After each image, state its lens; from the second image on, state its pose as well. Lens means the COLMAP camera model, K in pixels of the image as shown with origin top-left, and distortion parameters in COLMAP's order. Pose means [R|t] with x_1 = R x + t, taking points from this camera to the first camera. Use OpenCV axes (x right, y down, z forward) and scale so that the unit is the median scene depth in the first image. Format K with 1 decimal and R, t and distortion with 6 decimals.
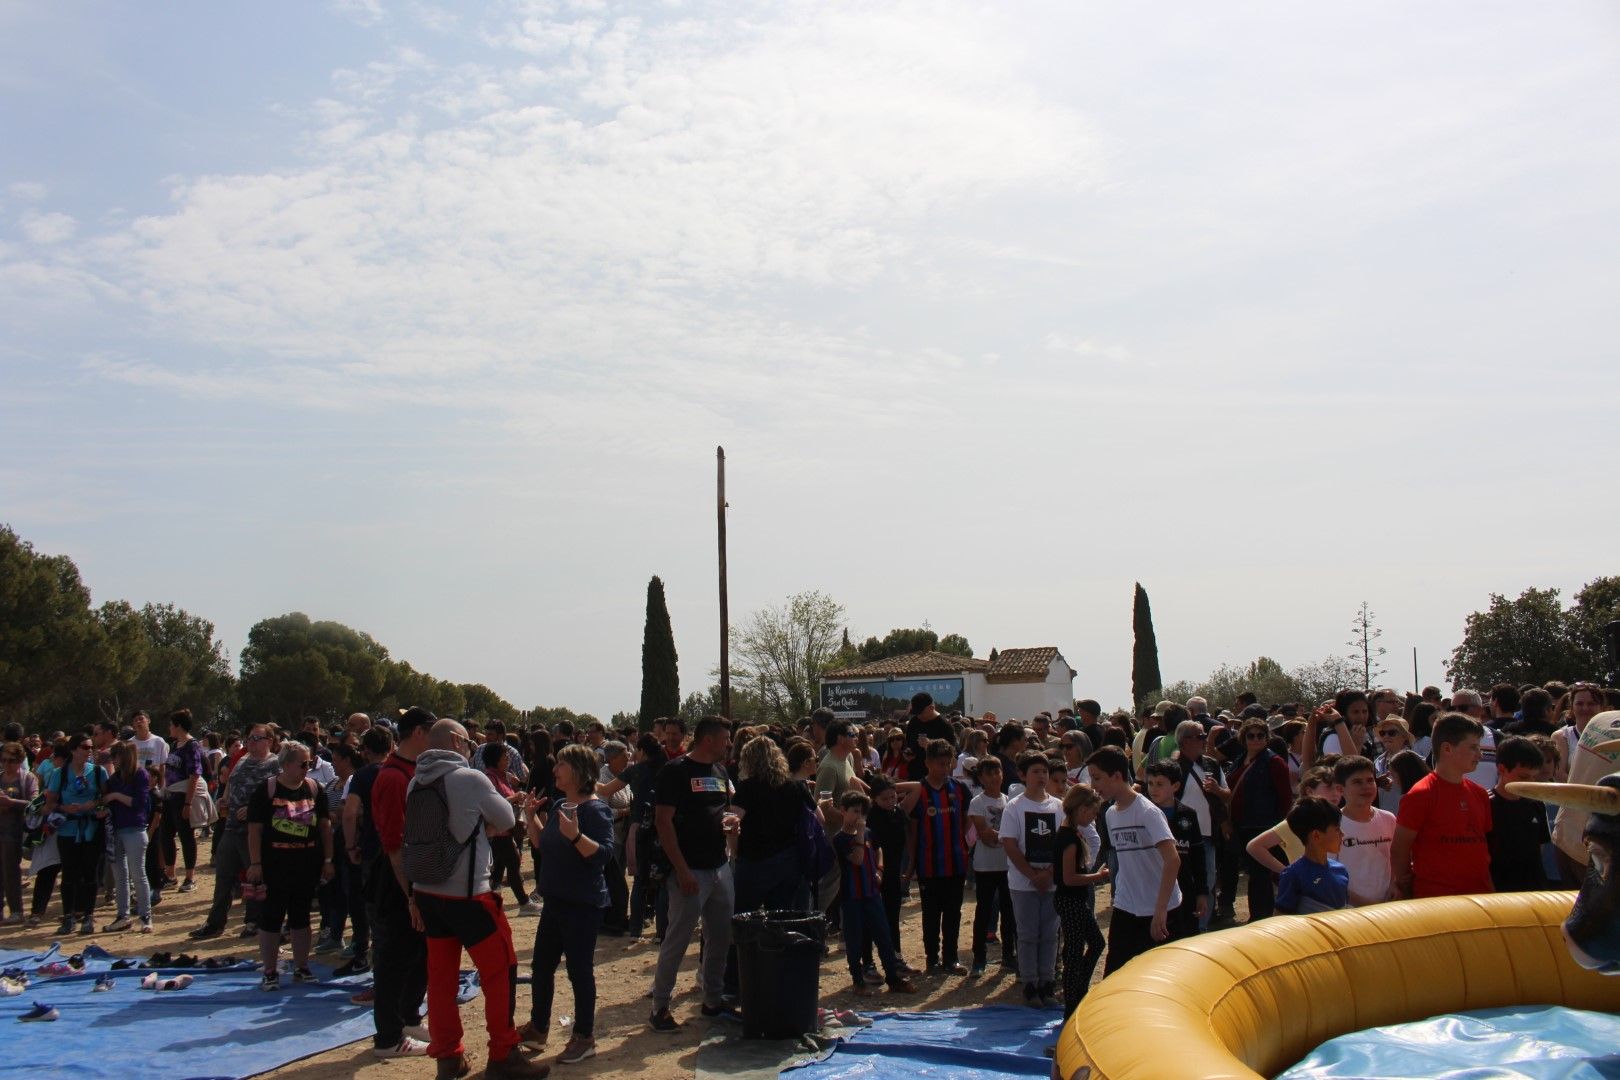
lens RADIAL K [[1315.8, 0, 809.8], [0, 1315.8, 531.7], [0, 0, 1]] dist [-0.130840, 0.003571]
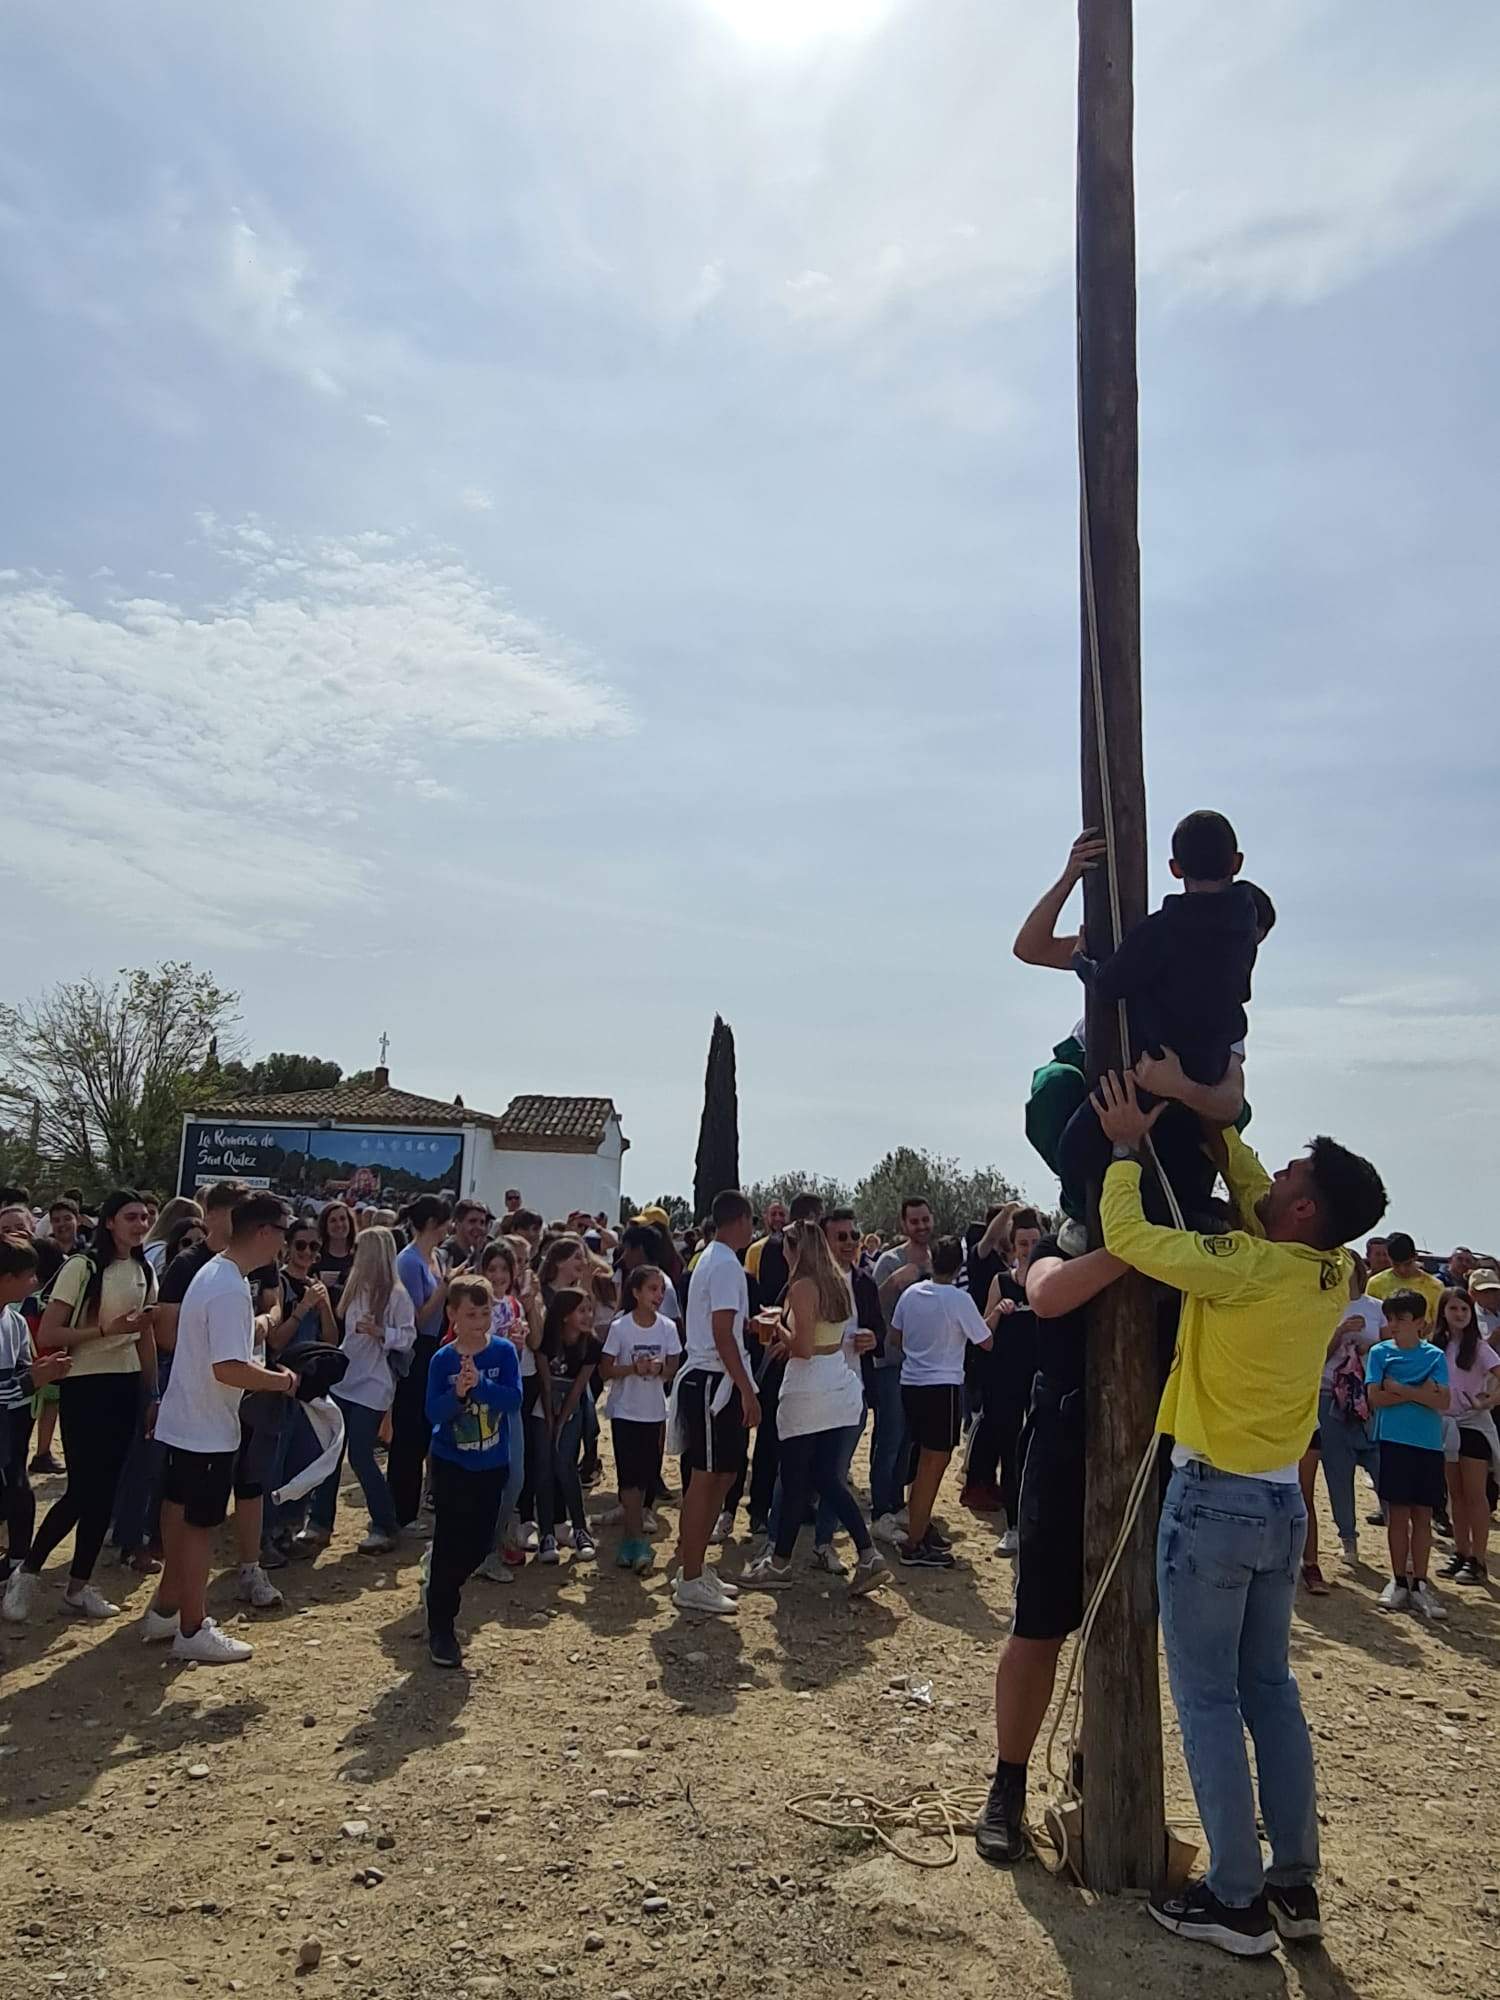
lens RADIAL K [[1486.4, 0, 749.1], [0, 1486.4, 1000.8], [0, 0, 1]] dist [-0.008779, -0.001604]
pose [[0.885279, 0.129684, 0.446613, -0.071099], [-0.129614, 0.991084, -0.030863, 0.054068], [-0.446633, -0.030565, 0.894195, 0.336612]]
